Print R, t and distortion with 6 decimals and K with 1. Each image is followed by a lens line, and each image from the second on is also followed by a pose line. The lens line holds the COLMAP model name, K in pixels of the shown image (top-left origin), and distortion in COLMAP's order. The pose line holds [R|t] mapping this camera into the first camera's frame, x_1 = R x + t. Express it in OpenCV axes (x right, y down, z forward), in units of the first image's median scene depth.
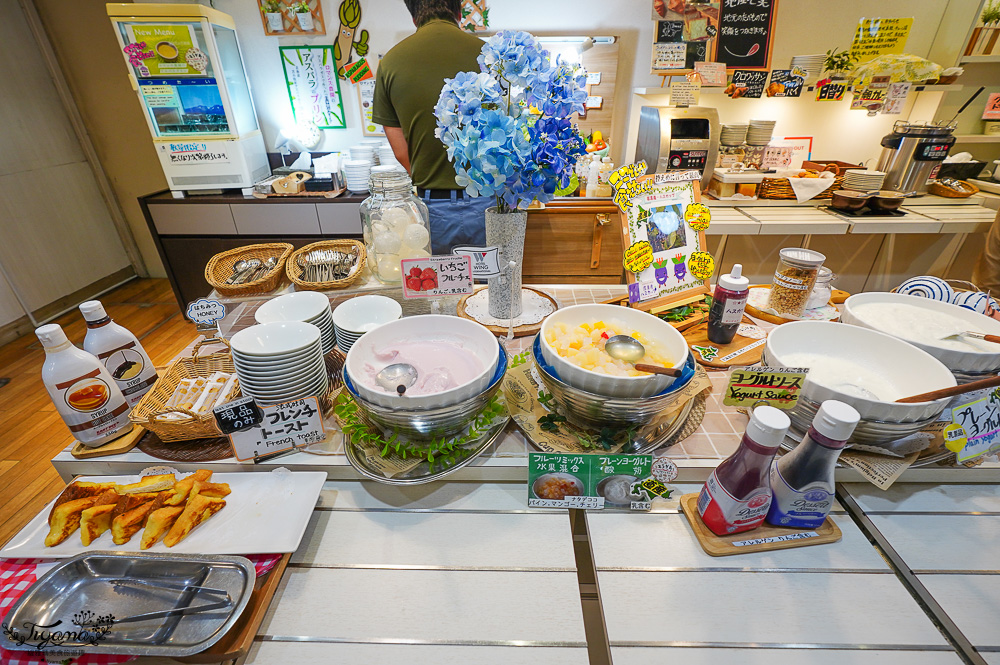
lens RADIAL K [[446.7, 0, 500.0], [0, 446.7, 332.5], [0, 0, 1]] dist [-0.000334, -0.000265]
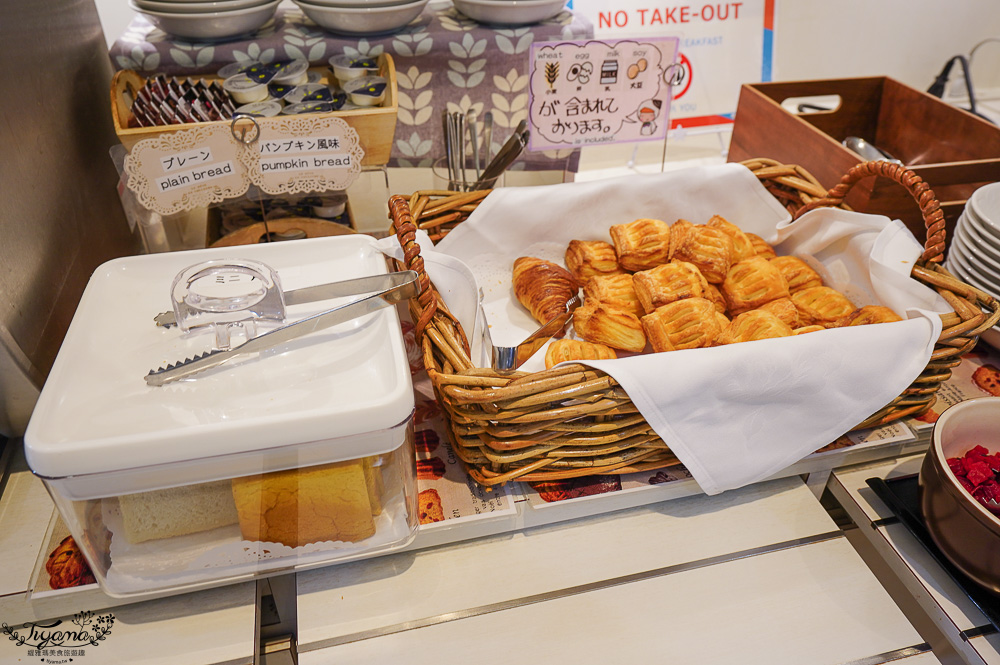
lens RADIAL K [[722.1, 0, 500.0], [0, 722.1, 332.5], [0, 0, 1]] dist [0.000586, 0.000224]
pose [[0.967994, -0.130086, 0.214630, 0.508603], [0.103207, 0.985855, 0.132052, -0.342636], [-0.228772, -0.105674, 0.967727, 0.724437]]
